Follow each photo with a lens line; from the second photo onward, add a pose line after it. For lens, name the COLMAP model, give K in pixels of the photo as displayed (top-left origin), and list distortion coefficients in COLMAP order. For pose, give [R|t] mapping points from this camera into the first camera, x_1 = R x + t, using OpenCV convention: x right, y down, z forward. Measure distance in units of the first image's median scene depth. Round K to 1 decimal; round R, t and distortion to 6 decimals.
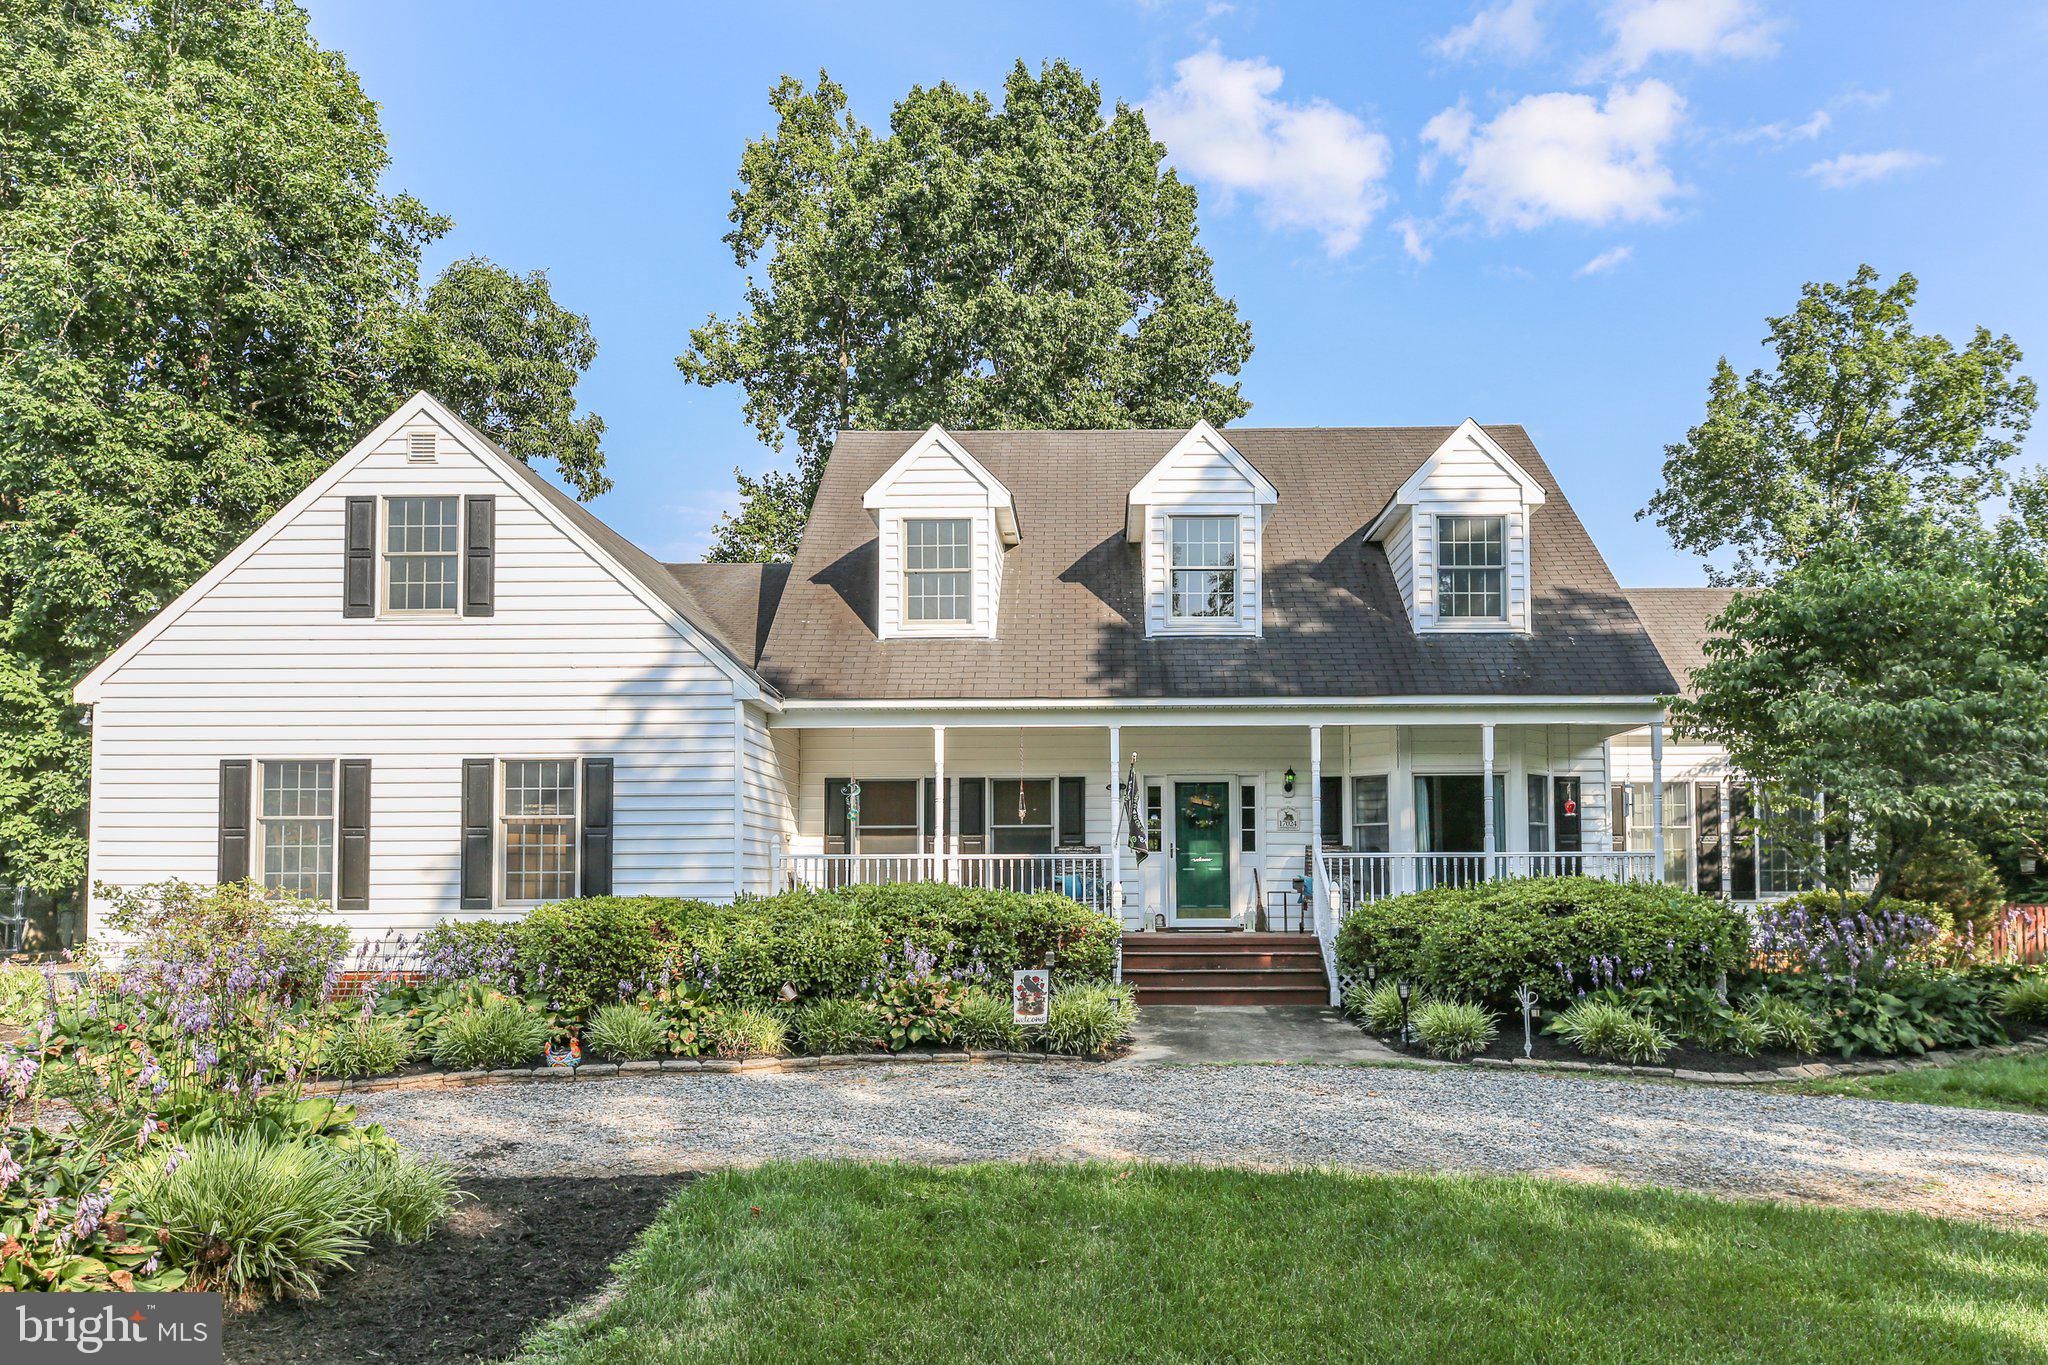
lens RADIAL K [[1352.7, 0, 1025.5], [0, 1352.7, 804.7], [0, 0, 1]] dist [0.007001, -0.001074]
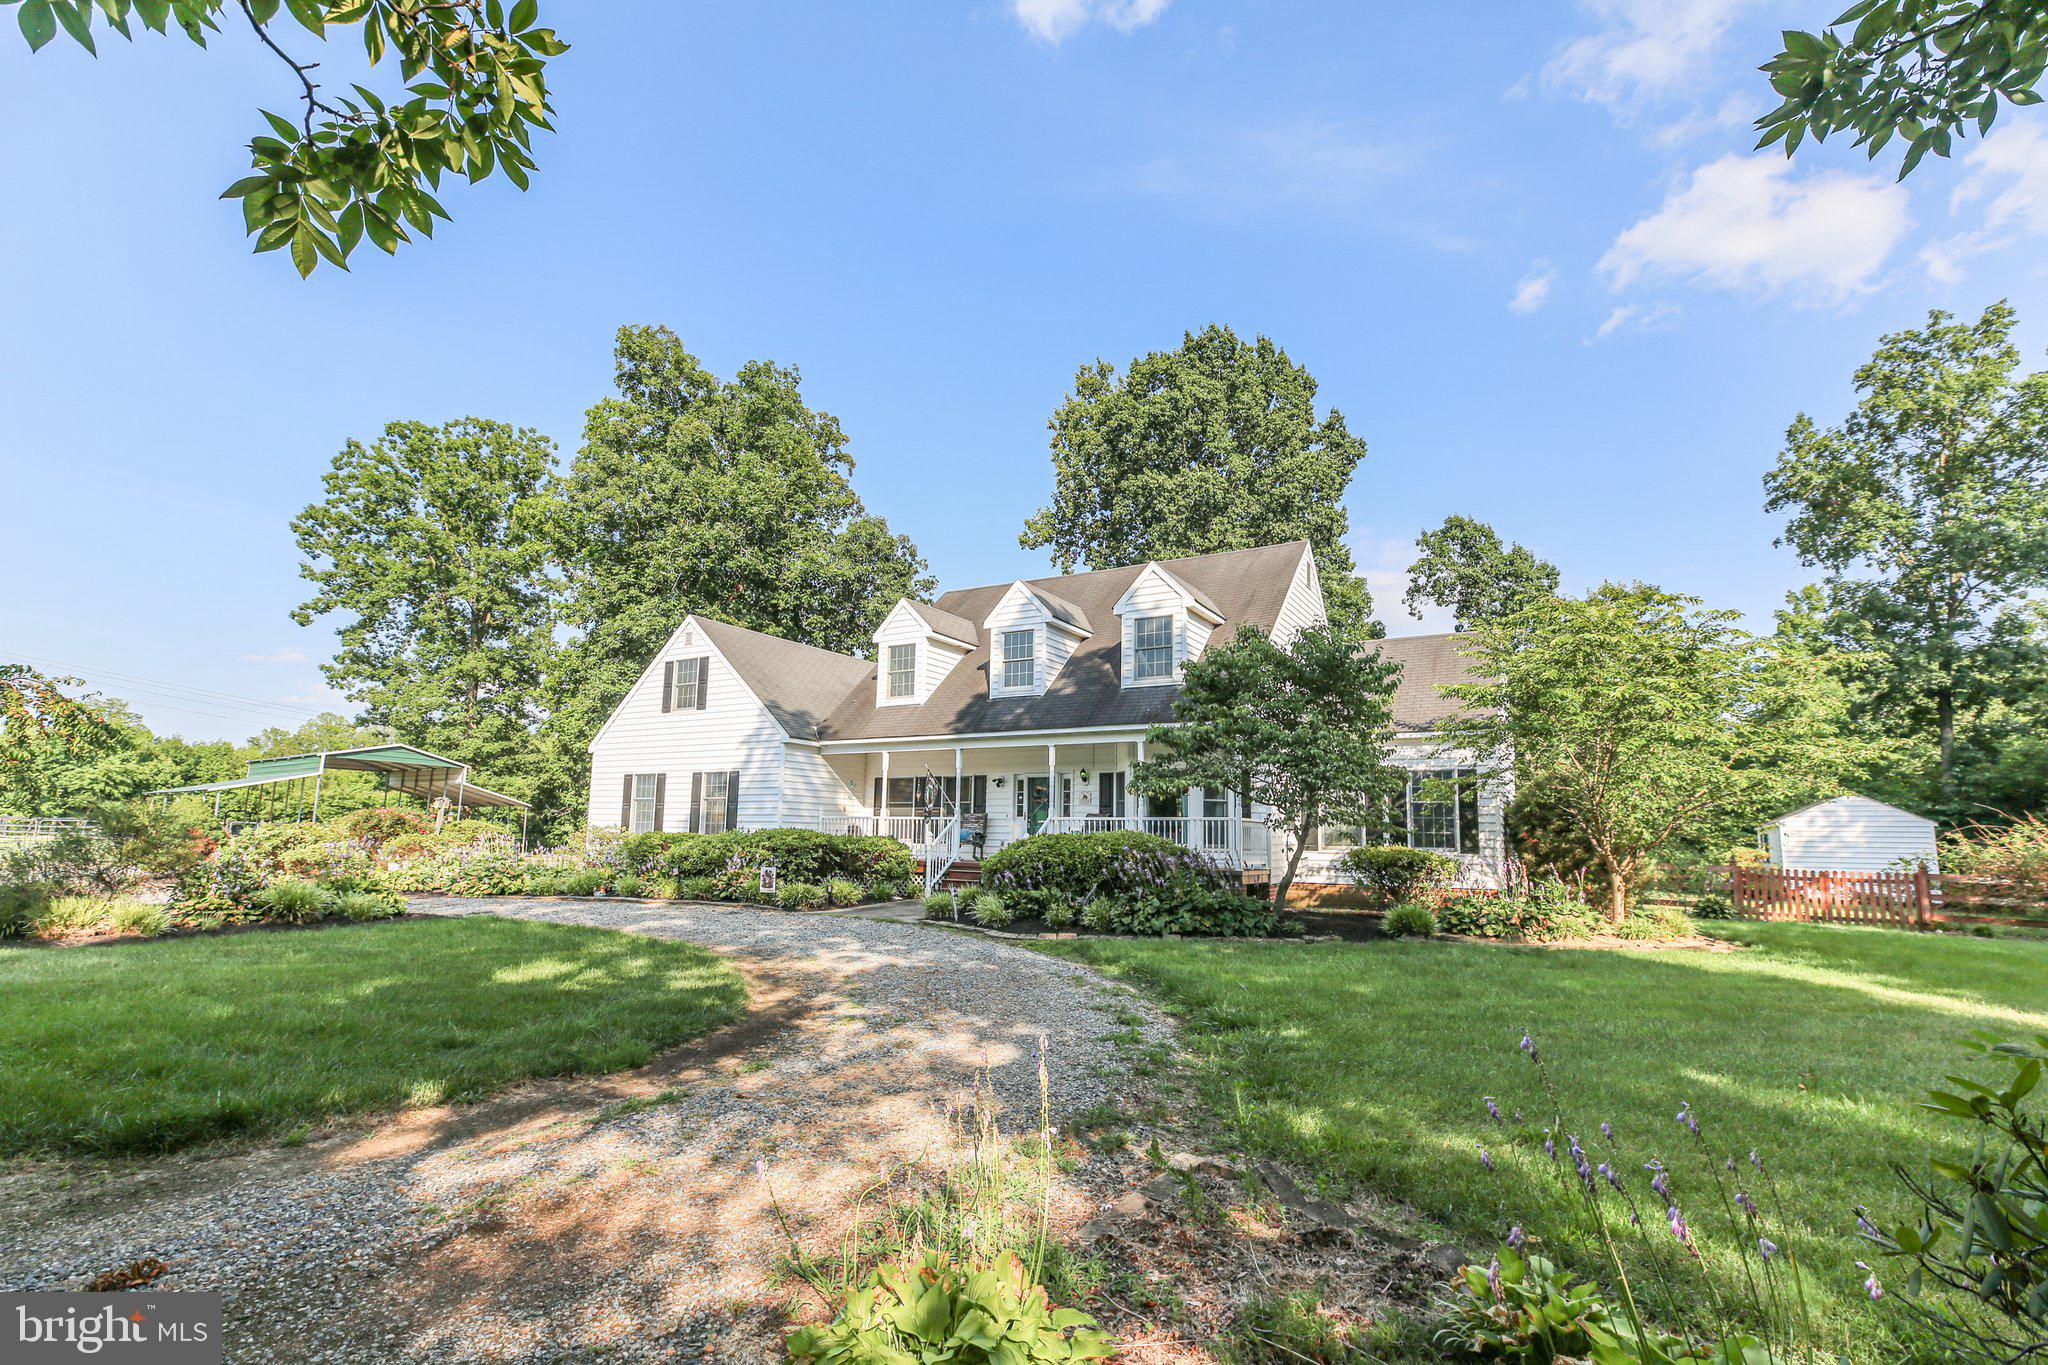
lens RADIAL K [[920.3, 0, 1023.1], [0, 920.3, 738.3], [0, 0, 1]] dist [-0.009648, 0.006677]
pose [[0.867085, -0.035332, -0.496905, 0.749650], [0.008654, 0.998400, -0.055888, 0.000070], [0.498085, 0.044159, 0.866003, -0.063097]]
